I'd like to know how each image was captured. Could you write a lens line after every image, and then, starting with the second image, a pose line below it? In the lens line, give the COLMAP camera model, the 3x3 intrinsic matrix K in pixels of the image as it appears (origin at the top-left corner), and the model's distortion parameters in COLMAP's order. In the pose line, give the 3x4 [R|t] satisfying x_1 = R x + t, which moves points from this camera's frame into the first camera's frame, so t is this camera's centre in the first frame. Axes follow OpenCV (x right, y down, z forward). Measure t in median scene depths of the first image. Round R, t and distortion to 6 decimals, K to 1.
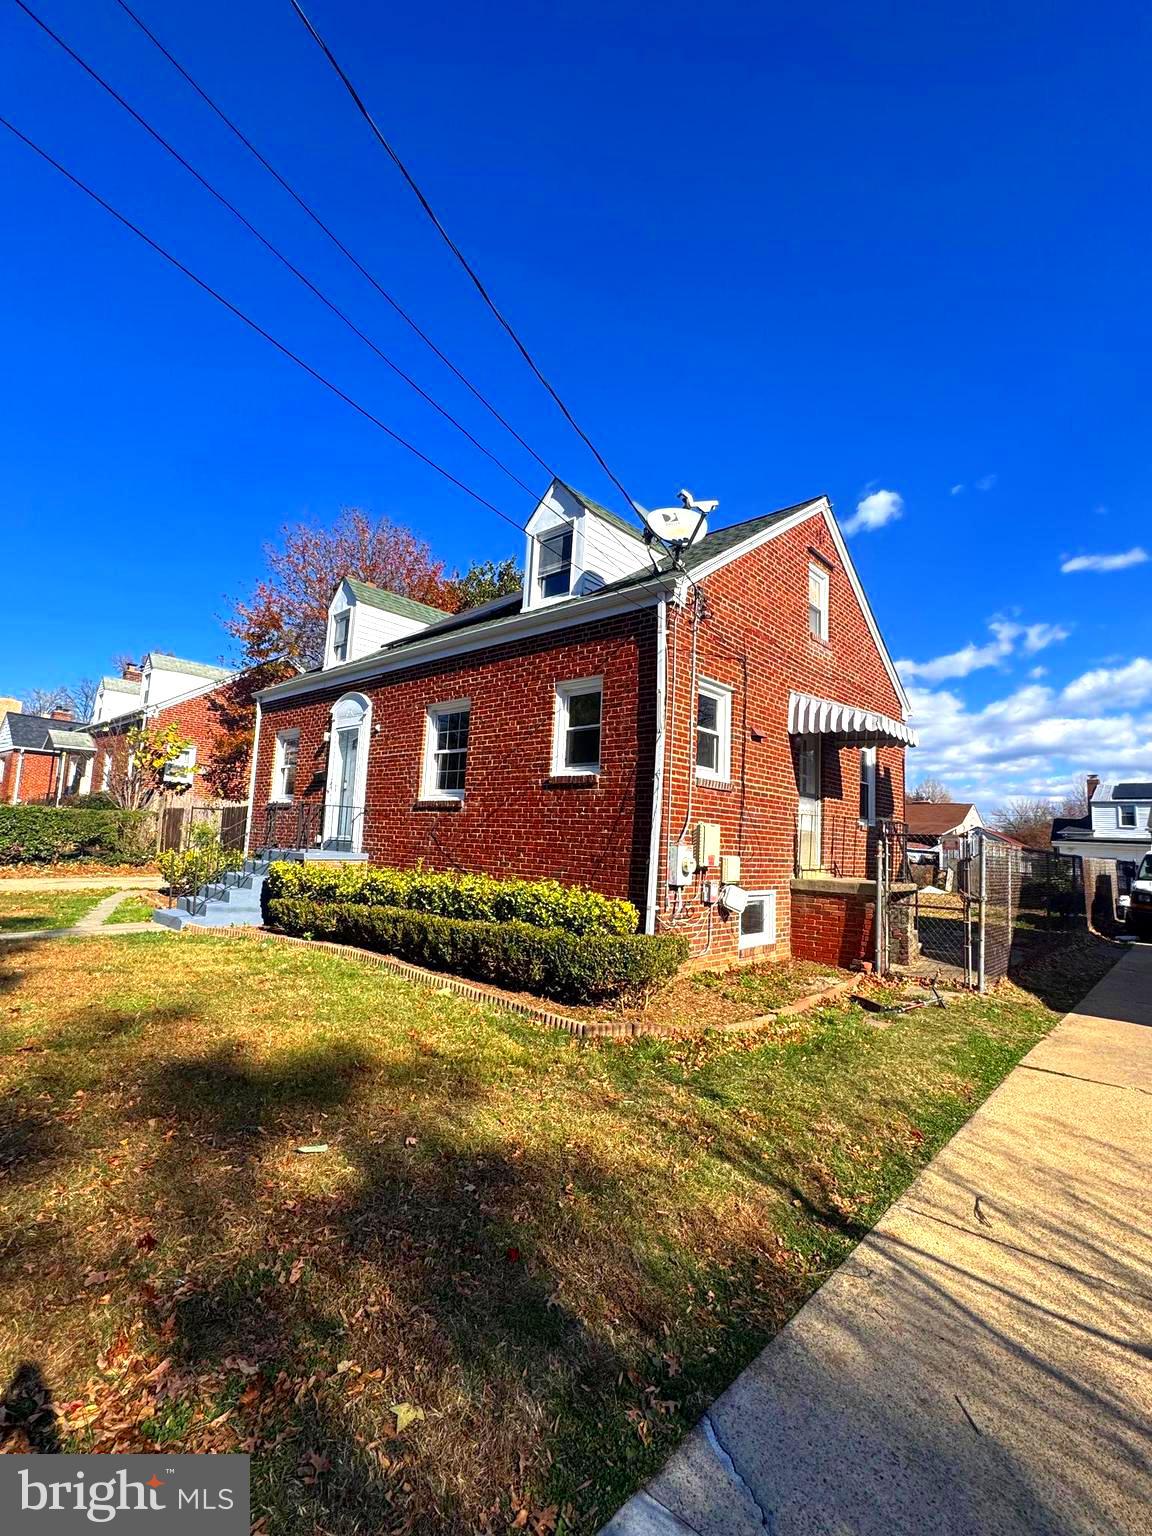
lens RADIAL K [[674.4, 0, 568.9], [0, 674.4, 767.3], [0, 0, 1]] dist [-0.009722, 0.000247]
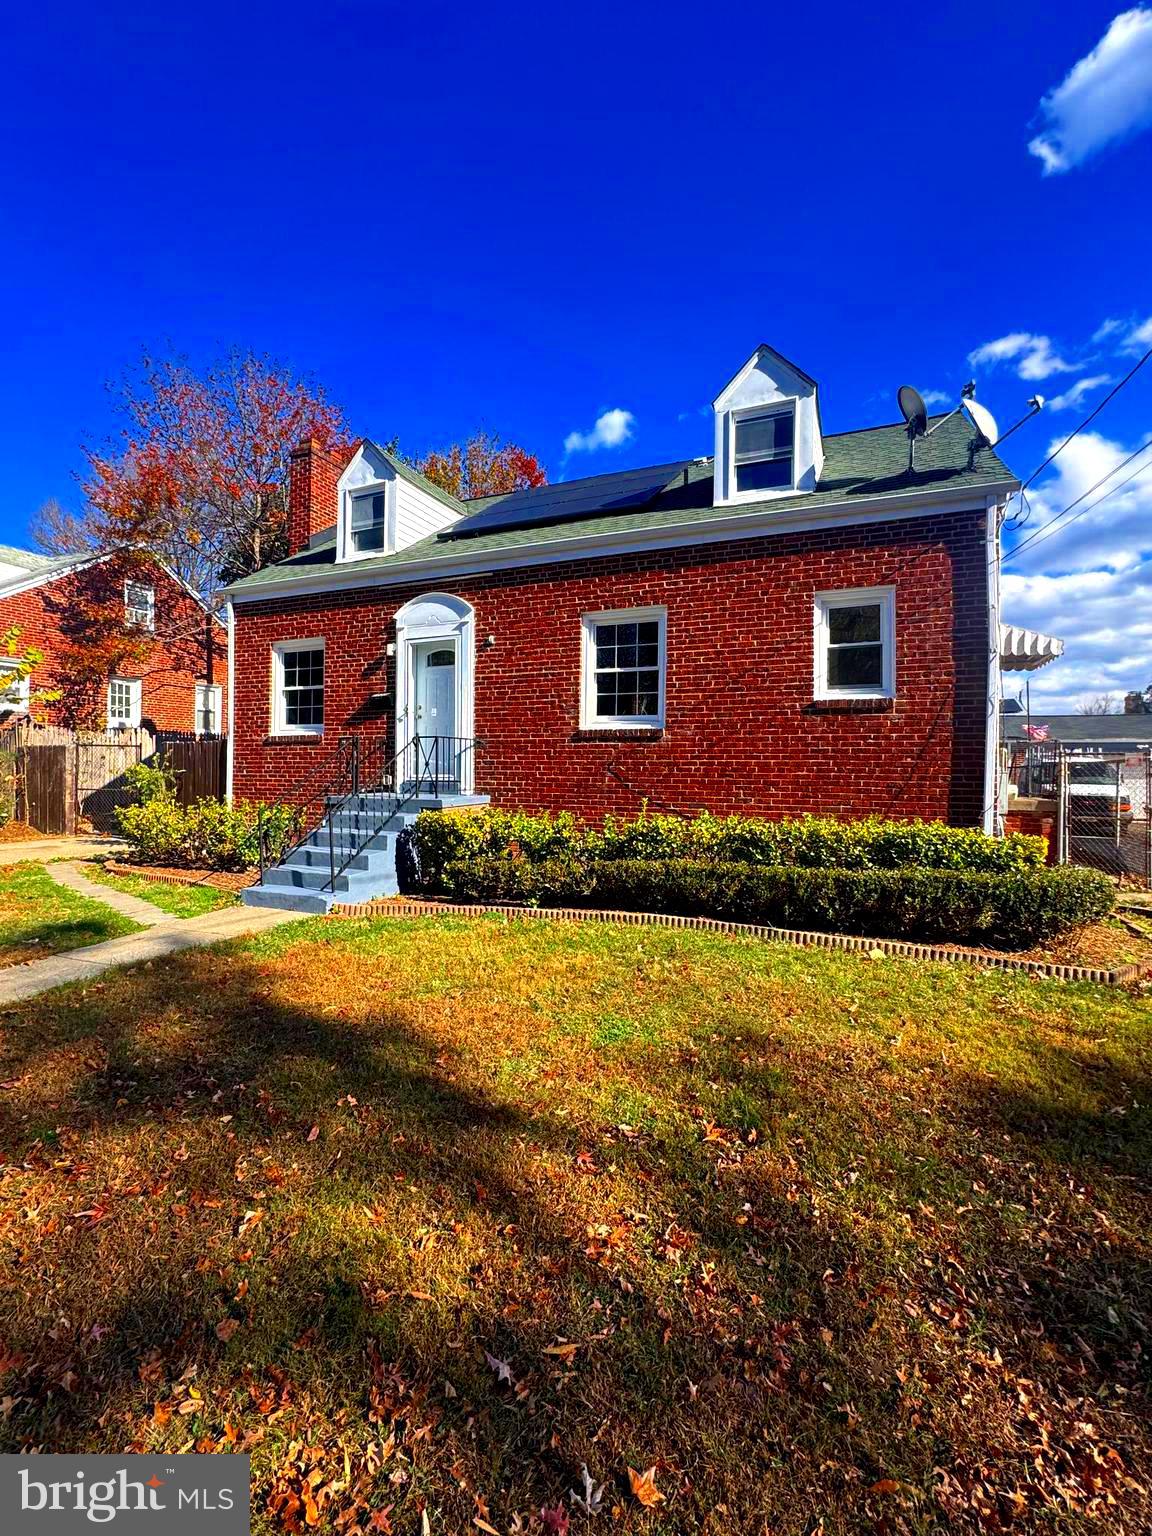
lens RADIAL K [[674.4, 0, 577.3], [0, 674.4, 765.0], [0, 0, 1]] dist [-0.009722, 0.000247]
pose [[0.943209, -0.035726, 0.330273, -0.558150], [-0.001304, 0.993794, 0.111225, 0.000514], [-0.332197, -0.105339, 0.937310, 0.242425]]
